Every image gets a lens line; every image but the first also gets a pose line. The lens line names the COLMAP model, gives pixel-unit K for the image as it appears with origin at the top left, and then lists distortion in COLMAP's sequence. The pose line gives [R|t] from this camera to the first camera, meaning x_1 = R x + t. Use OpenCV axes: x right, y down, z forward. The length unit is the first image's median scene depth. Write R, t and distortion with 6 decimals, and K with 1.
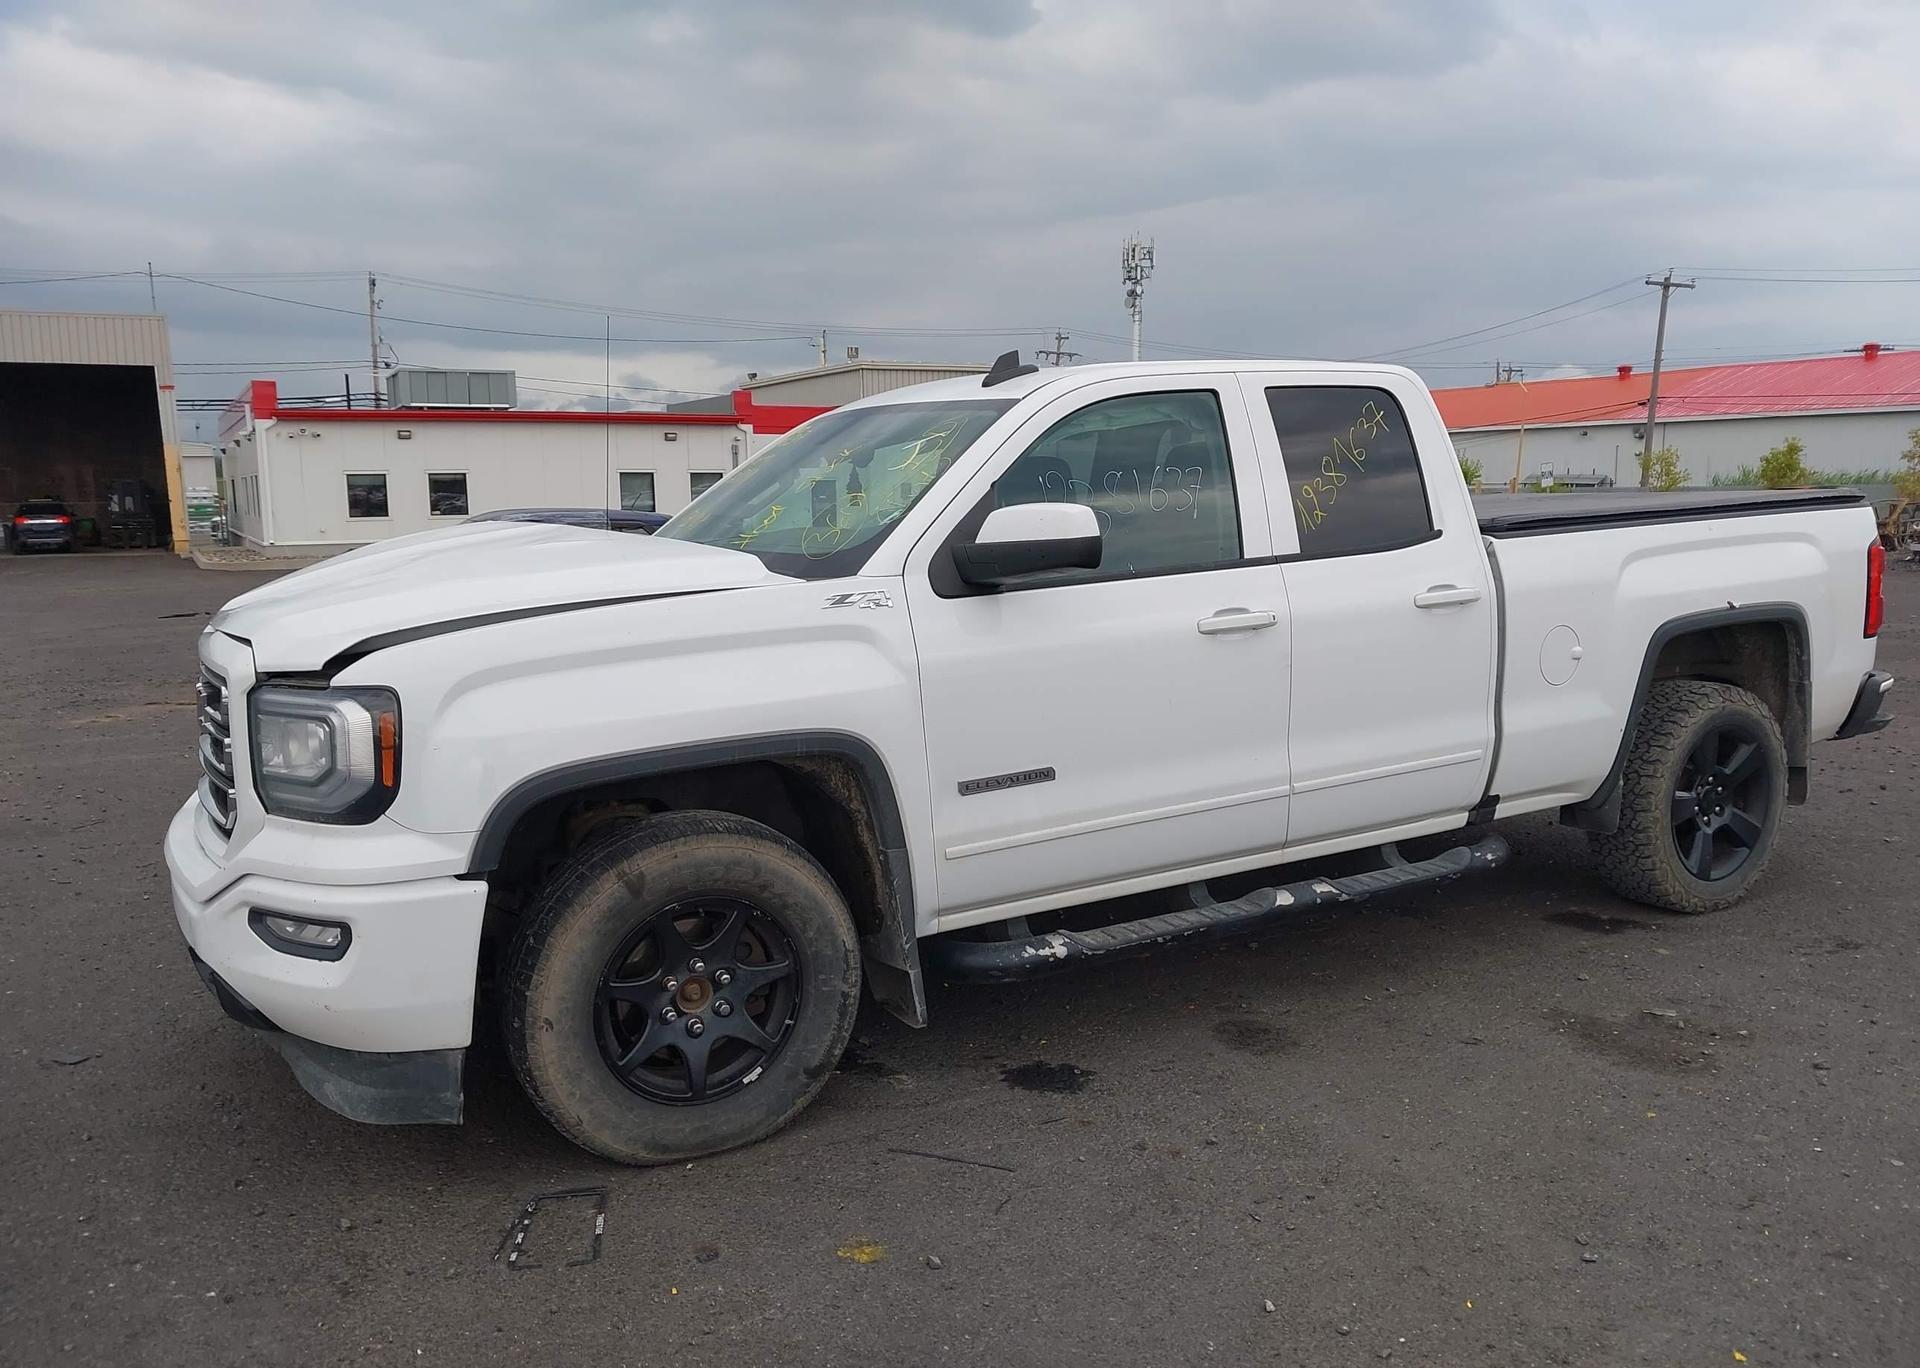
lens RADIAL K [[1554.5, 0, 960.0], [0, 1554.5, 684.0], [0, 0, 1]] dist [0.033867, -0.039283]
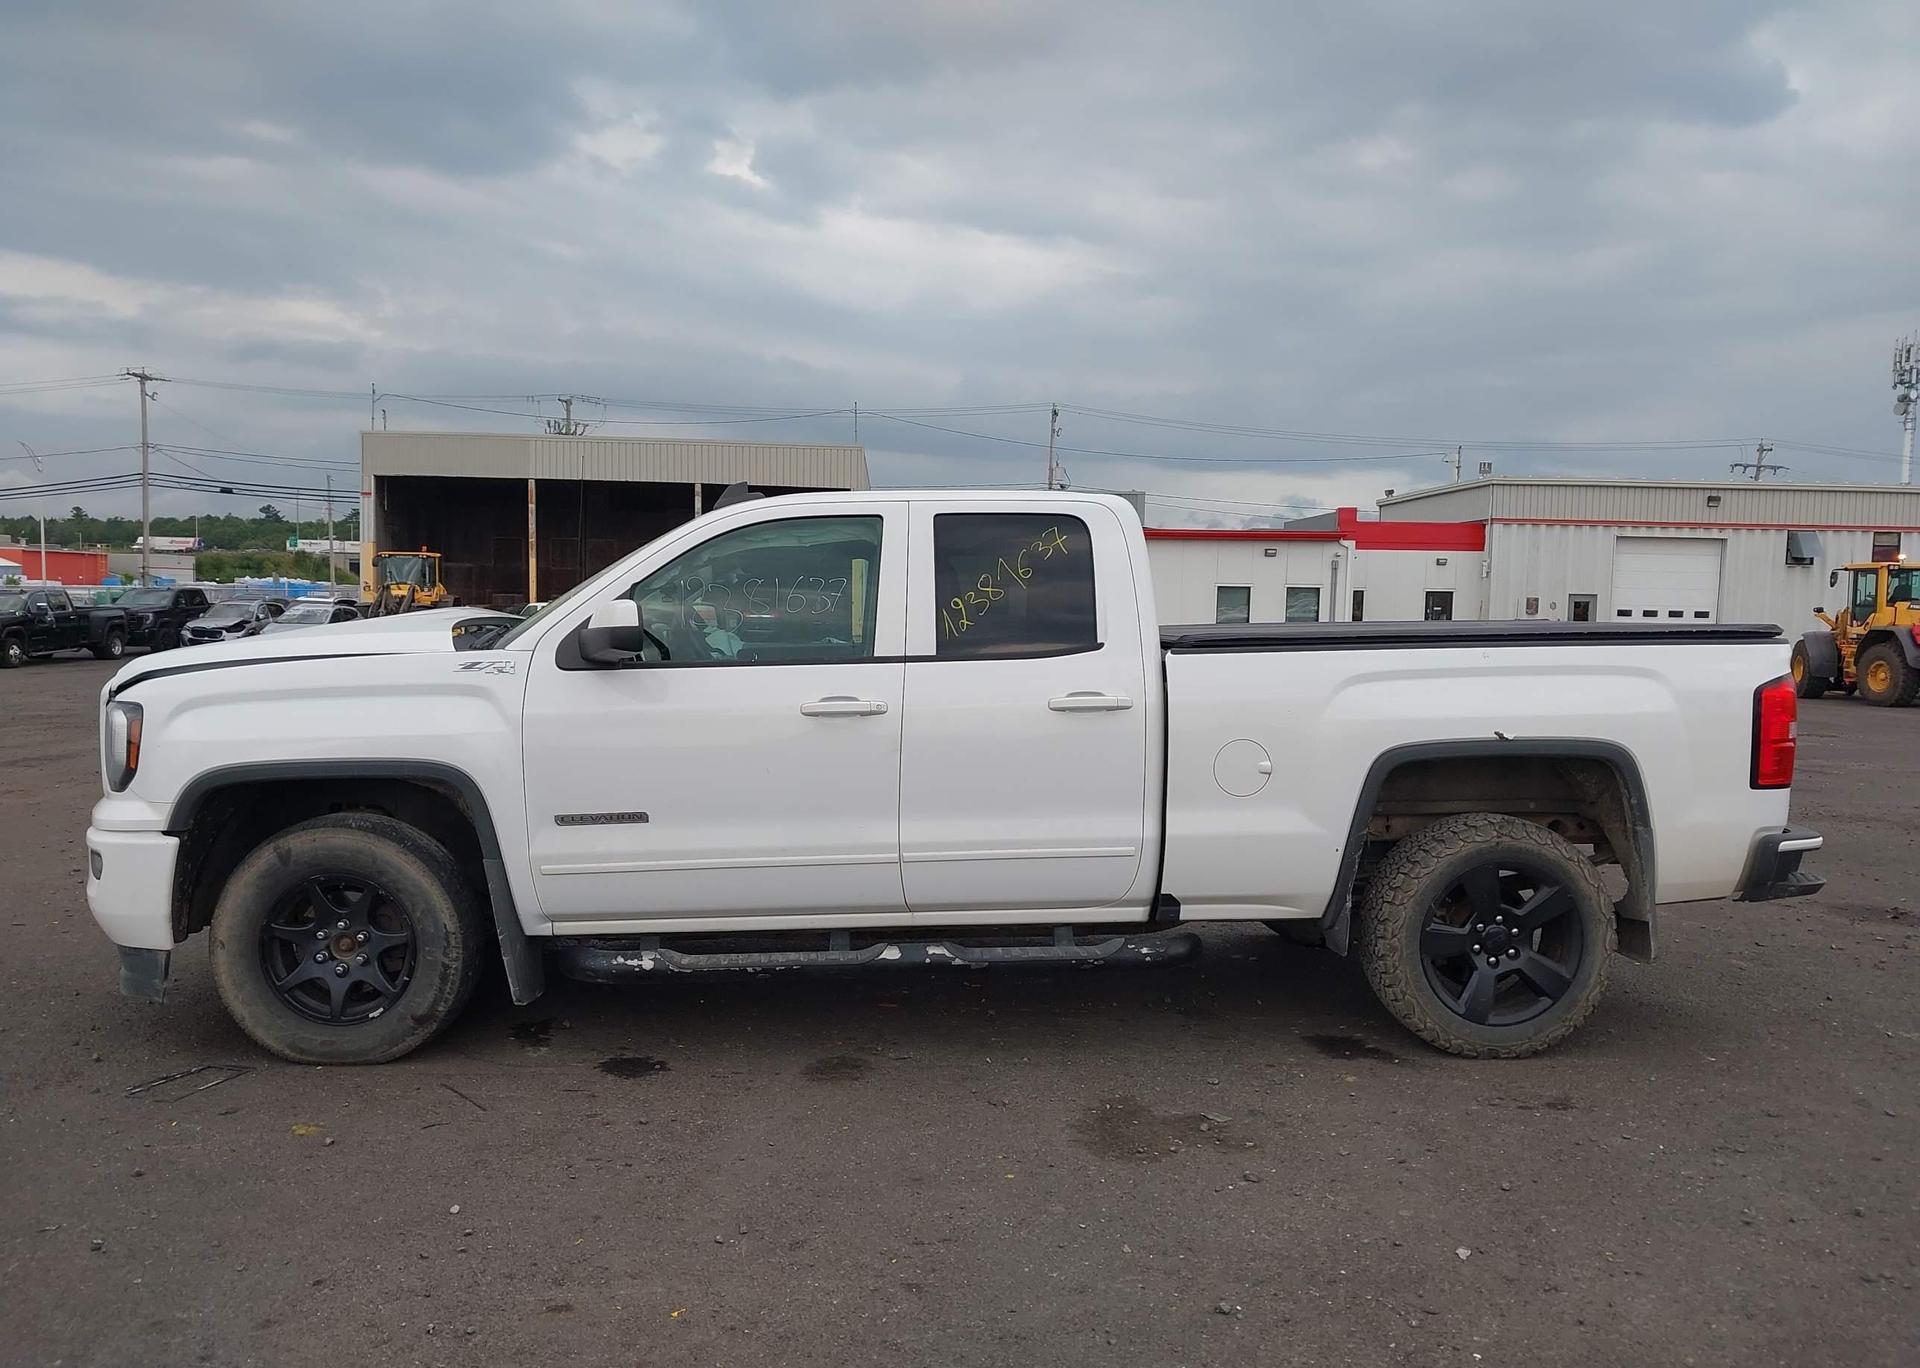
lens RADIAL K [[1552.8, 0, 946.5], [0, 1552.8, 720.6], [0, 0, 1]] dist [-0.001416, -0.003556]
pose [[0.895229, 0.064293, -0.440945, 0.767820], [-0.085765, 0.995896, -0.028917, -0.003834], [0.437276, 0.063705, 0.897068, -0.004048]]
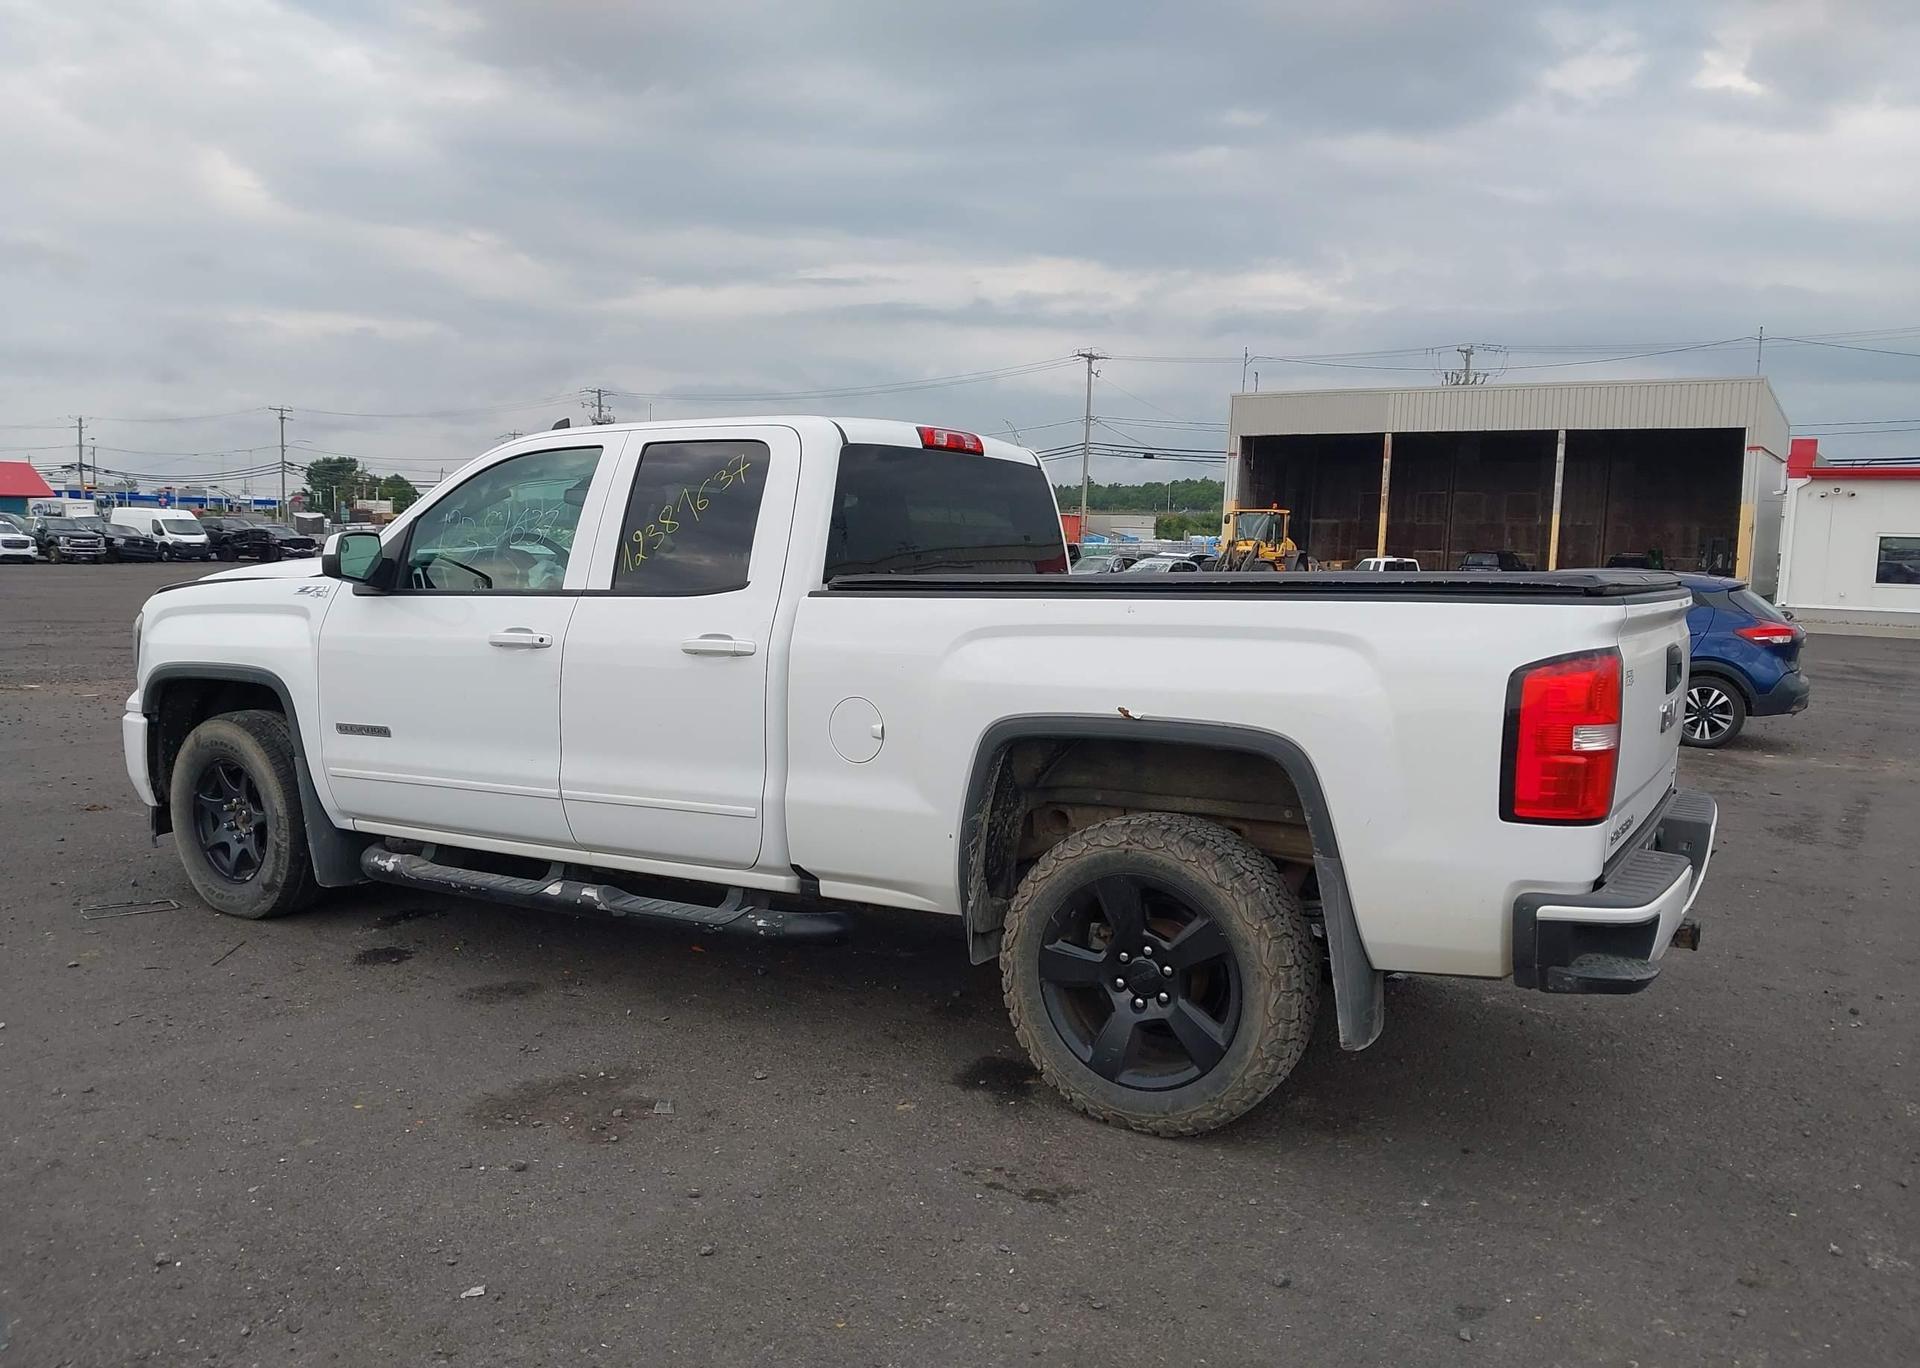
lens RADIAL K [[1530.3, 0, 944.9], [0, 1530.3, 675.9], [0, 0, 1]] dist [0.093140, -0.155727]
pose [[0.469230, 0.105449, -0.876757, 1.380961], [-0.142496, 0.988875, 0.042671, -0.110174], [0.871503, 0.104912, 0.479036, 0.726300]]
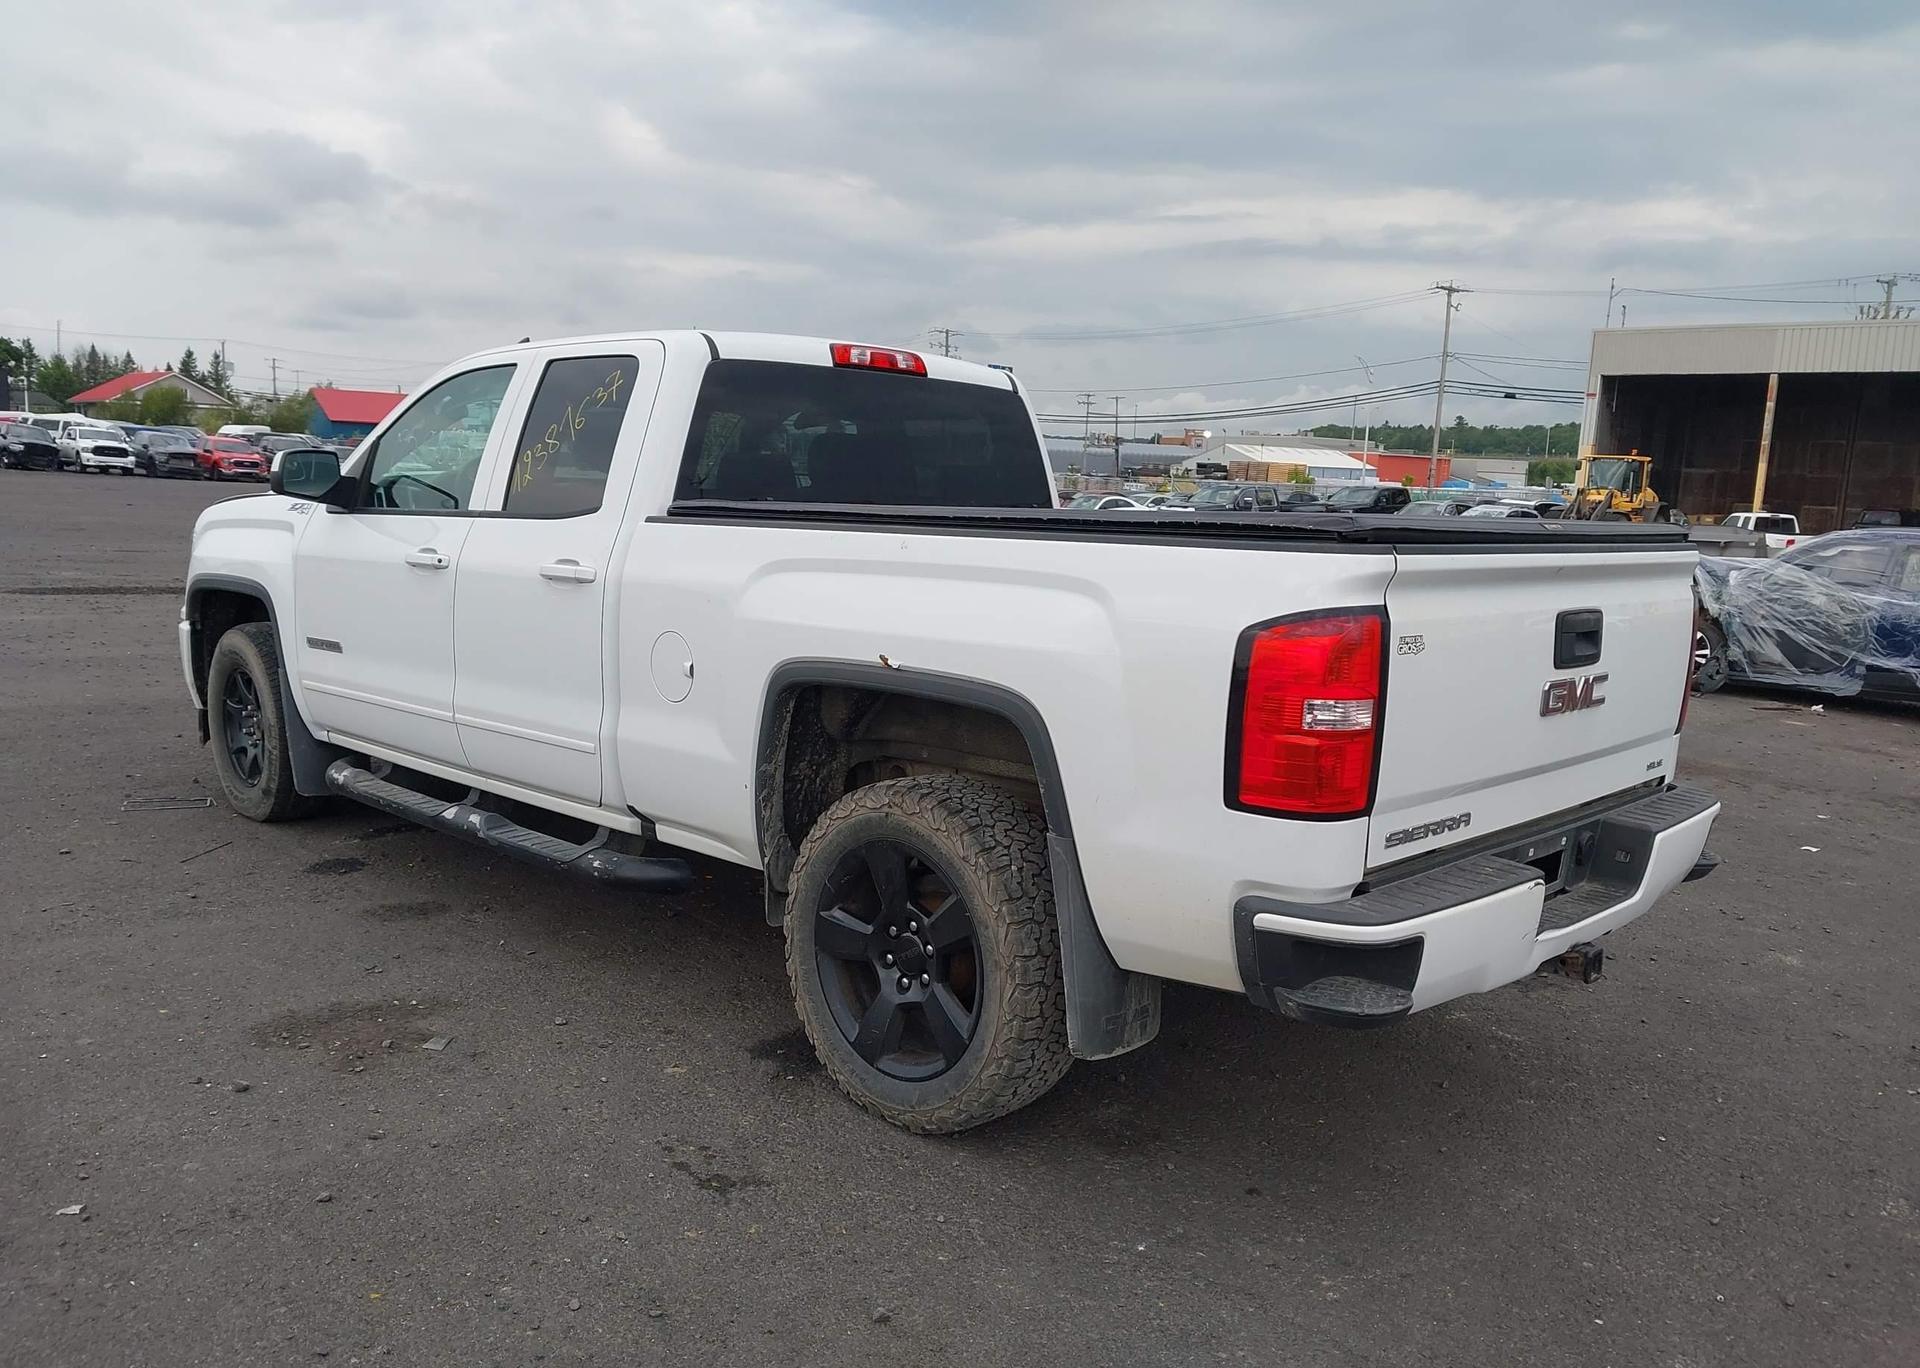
lens RADIAL K [[1530.3, 0, 944.9], [0, 1530.3, 675.9], [0, 0, 1]] dist [0.093140, -0.155727]
pose [[0.252882, 0.156421, -0.954769, 1.421089], [-0.169446, 0.978752, 0.115470, -0.156950], [0.952543, 0.132581, 0.274014, 1.072496]]
